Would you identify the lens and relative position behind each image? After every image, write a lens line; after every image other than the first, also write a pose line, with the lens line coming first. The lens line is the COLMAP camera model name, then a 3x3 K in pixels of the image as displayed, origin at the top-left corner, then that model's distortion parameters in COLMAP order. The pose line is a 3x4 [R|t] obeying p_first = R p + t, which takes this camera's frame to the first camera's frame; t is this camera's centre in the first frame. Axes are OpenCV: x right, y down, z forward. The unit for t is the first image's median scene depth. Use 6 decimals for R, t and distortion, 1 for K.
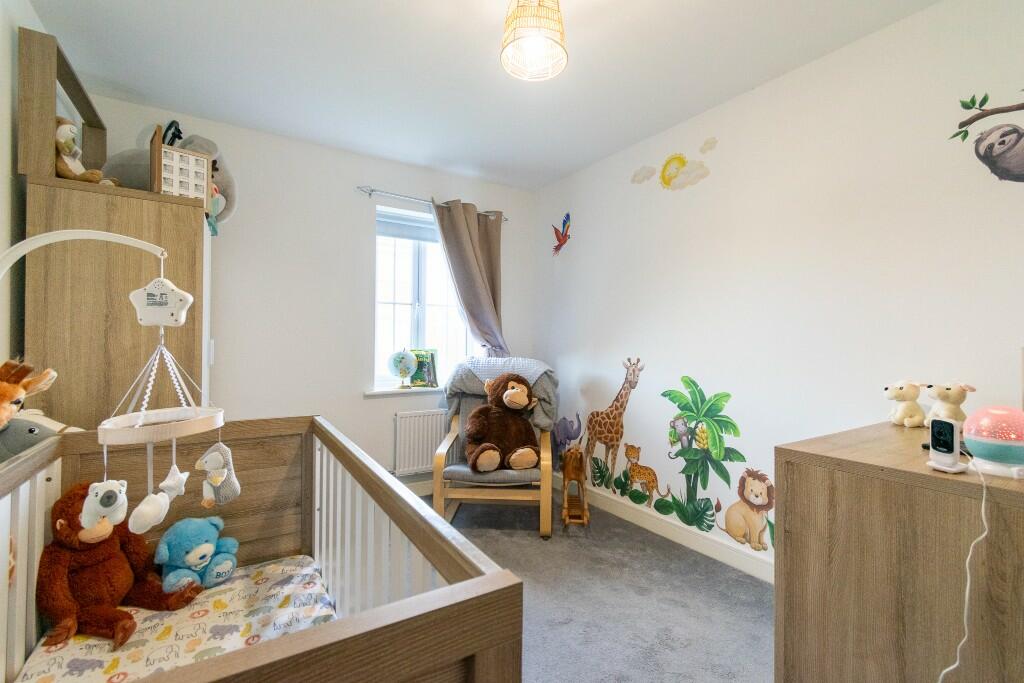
lens RADIAL K [[452.5, 0, 510.6], [0, 452.5, 343.6], [0, 0, 1]] dist [0.001972, -0.000200]
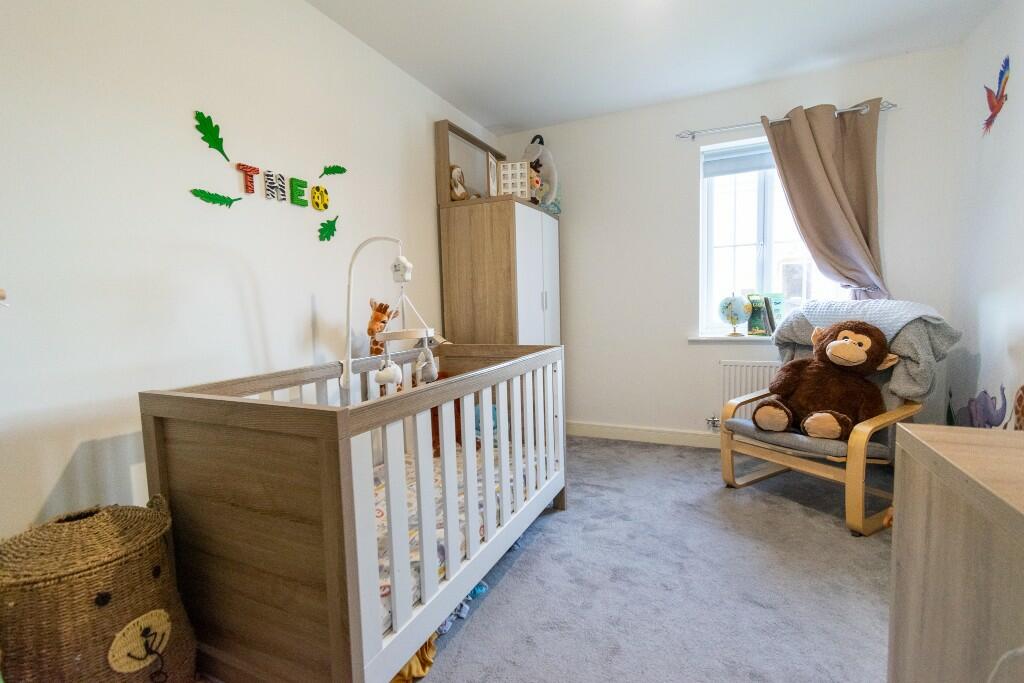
lens RADIAL K [[452.5, 0, 513.3], [0, 452.5, 340.6], [0, 0, 1]] dist [0.001972, -0.000200]
pose [[0.550829, 0.045636, -0.833369, 0.306102], [0.032699, 0.996557, 0.076185, 0.022198], [0.833977, -0.069215, 0.547441, 0.098931]]
